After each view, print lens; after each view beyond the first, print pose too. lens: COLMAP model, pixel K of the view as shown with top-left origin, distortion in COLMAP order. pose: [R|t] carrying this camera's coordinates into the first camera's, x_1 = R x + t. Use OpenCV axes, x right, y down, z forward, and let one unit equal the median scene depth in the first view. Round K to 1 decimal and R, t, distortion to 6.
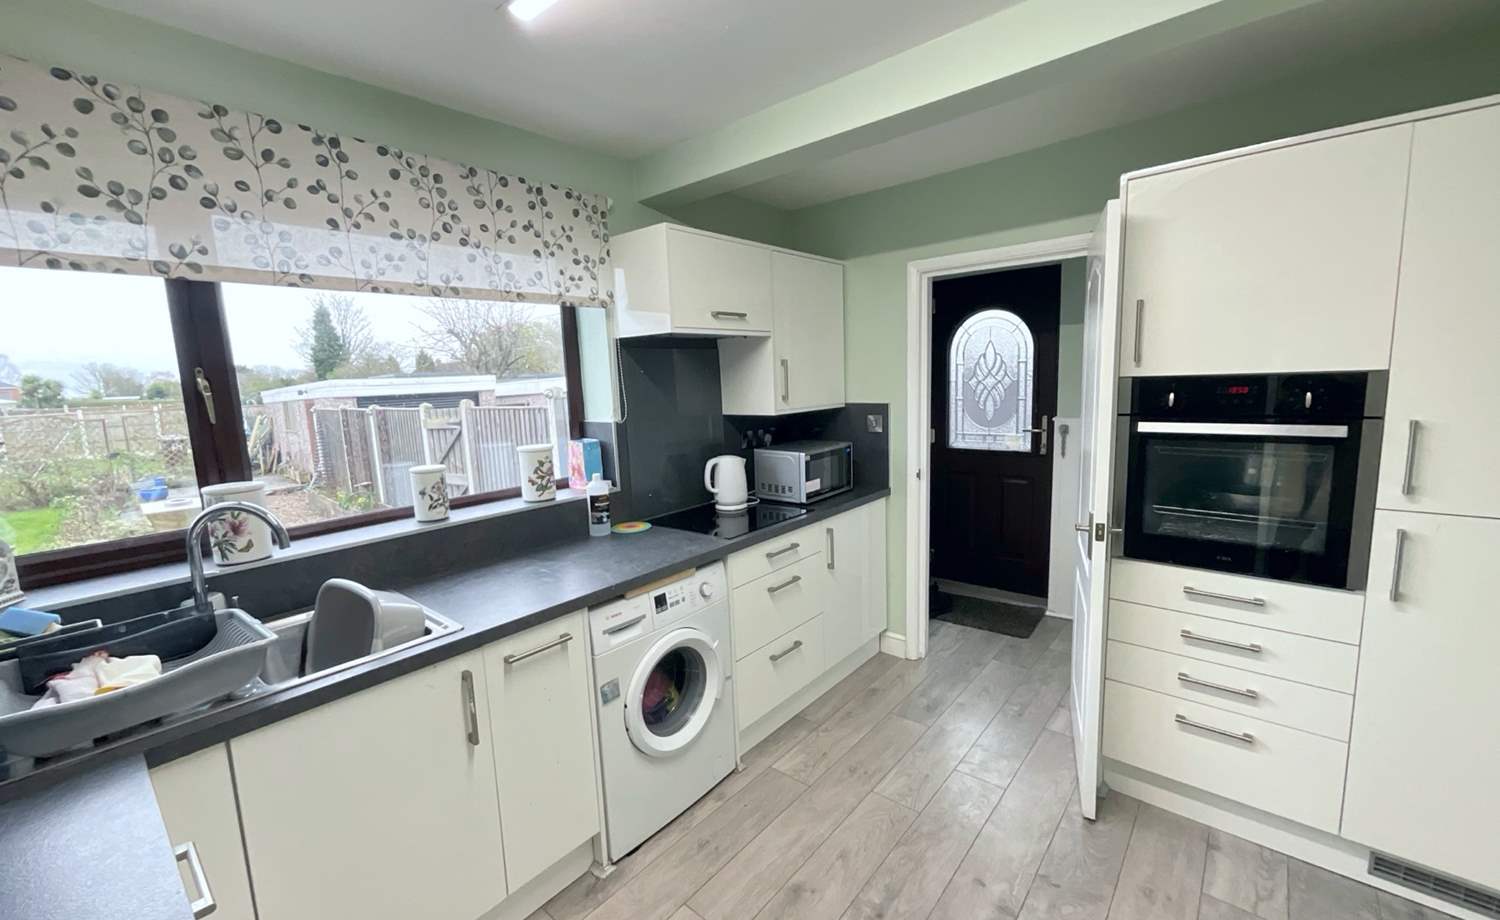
lens RADIAL K [[609.0, 0, 749.5], [0, 609.0, 460.7], [0, 0, 1]] dist [-0.009903, 0.007879]
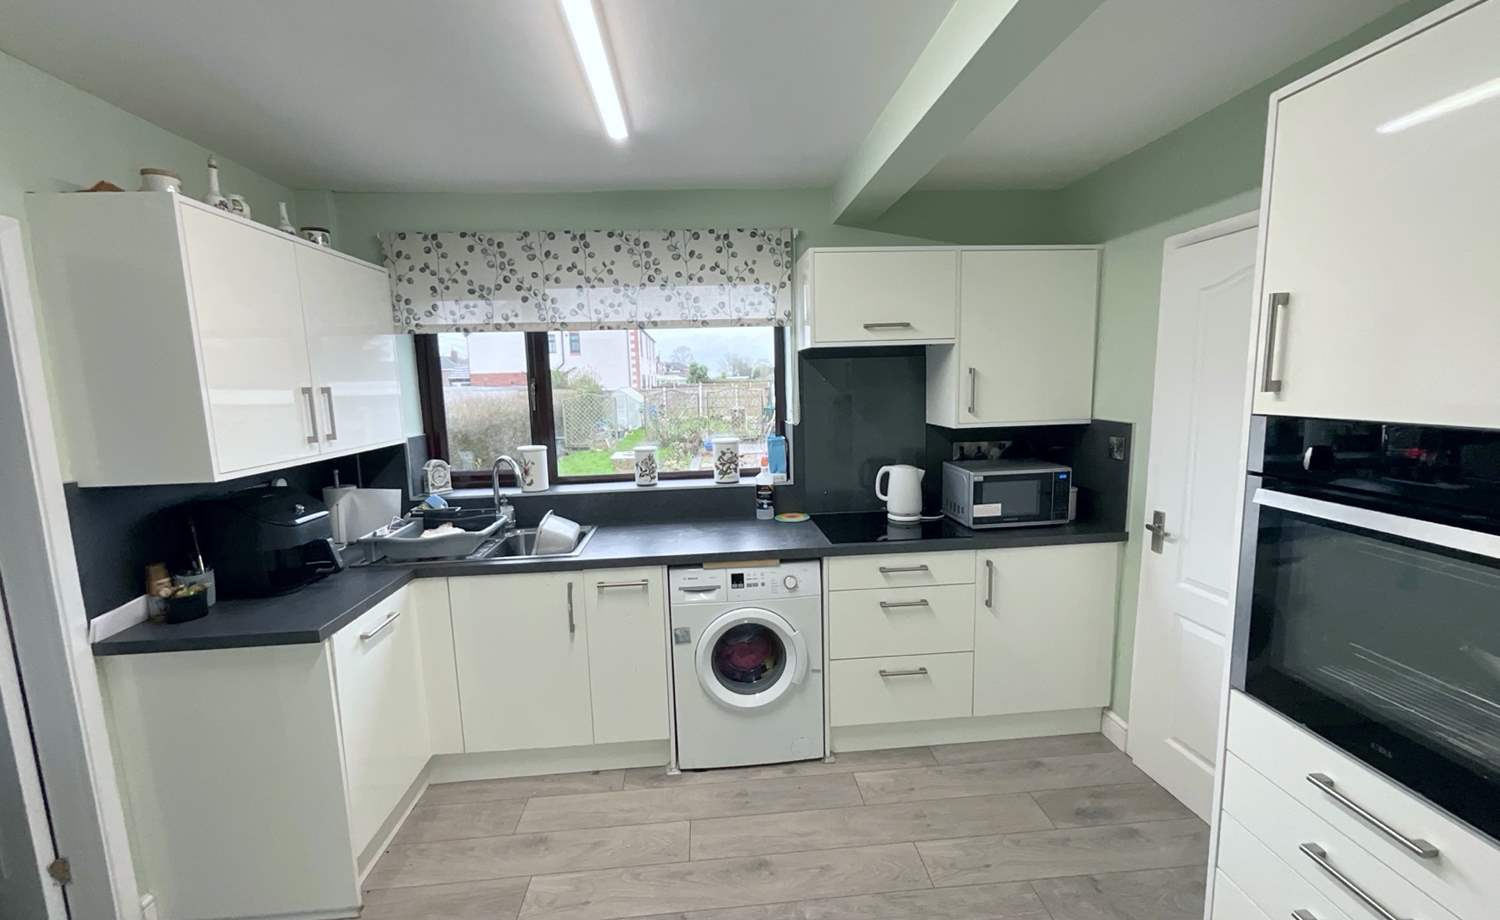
lens RADIAL K [[609.0, 0, 749.5], [0, 609.0, 460.7], [0, 0, 1]] dist [-0.009903, 0.007879]
pose [[0.704733, 0.113378, -0.700355, 0.638327], [-0.097724, 0.993252, 0.062458, -0.070685], [0.702710, 0.024425, 0.711057, 0.158728]]
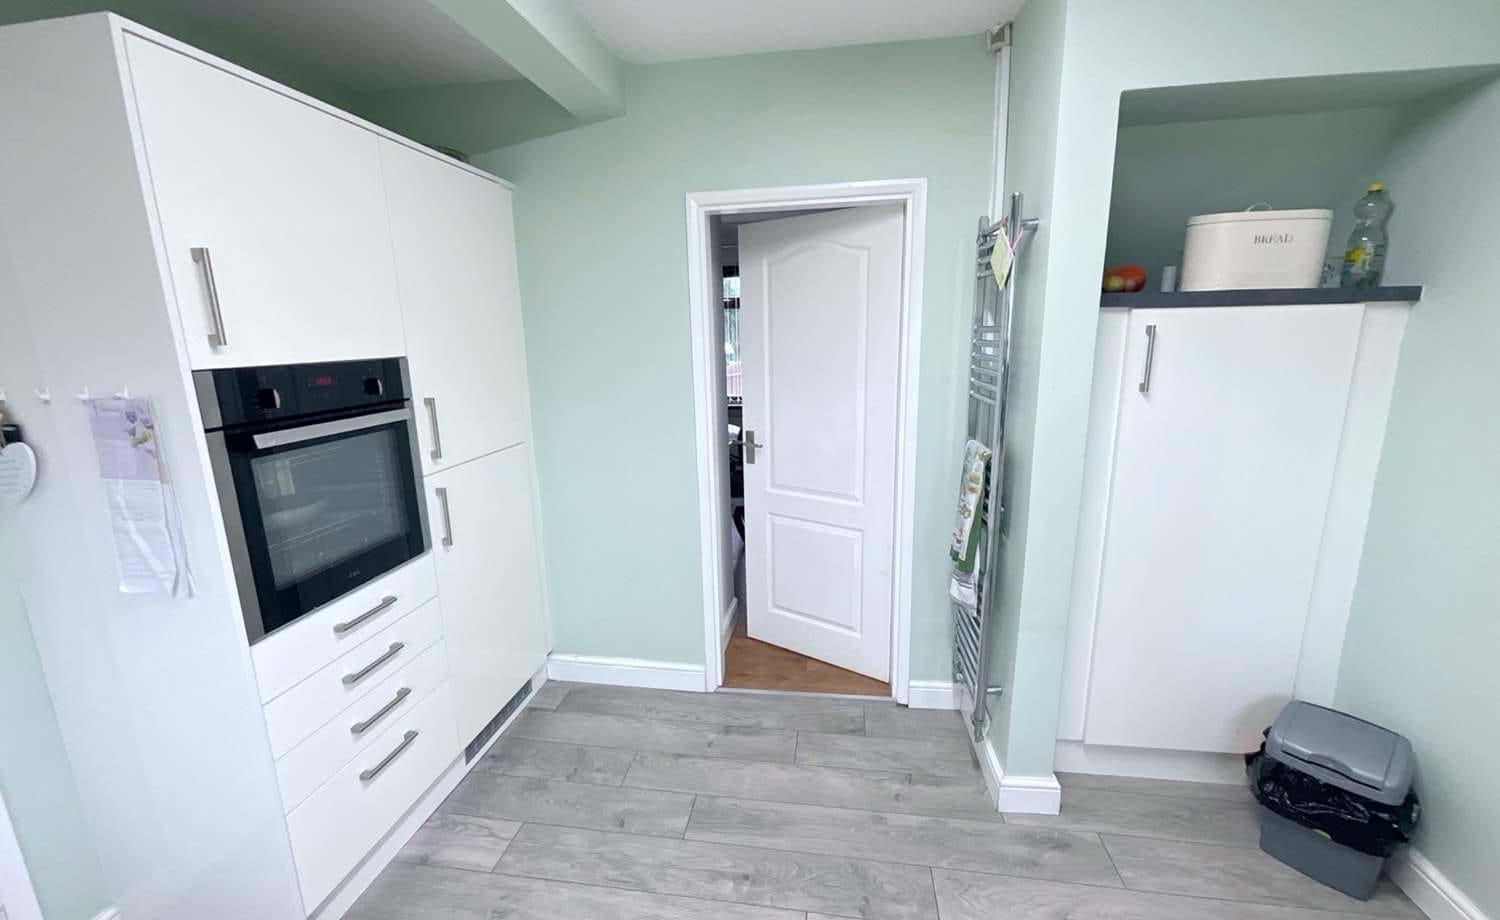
lens RADIAL K [[609.0, 0, 749.5], [0, 609.0, 460.7], [0, 0, 1]] dist [-0.009903, 0.007879]
pose [[-0.516263, -0.130181, 0.846478, -0.199362], [0.159590, 0.956445, 0.244425, -0.101885], [-0.841429, 0.261277, -0.473002, 0.774399]]
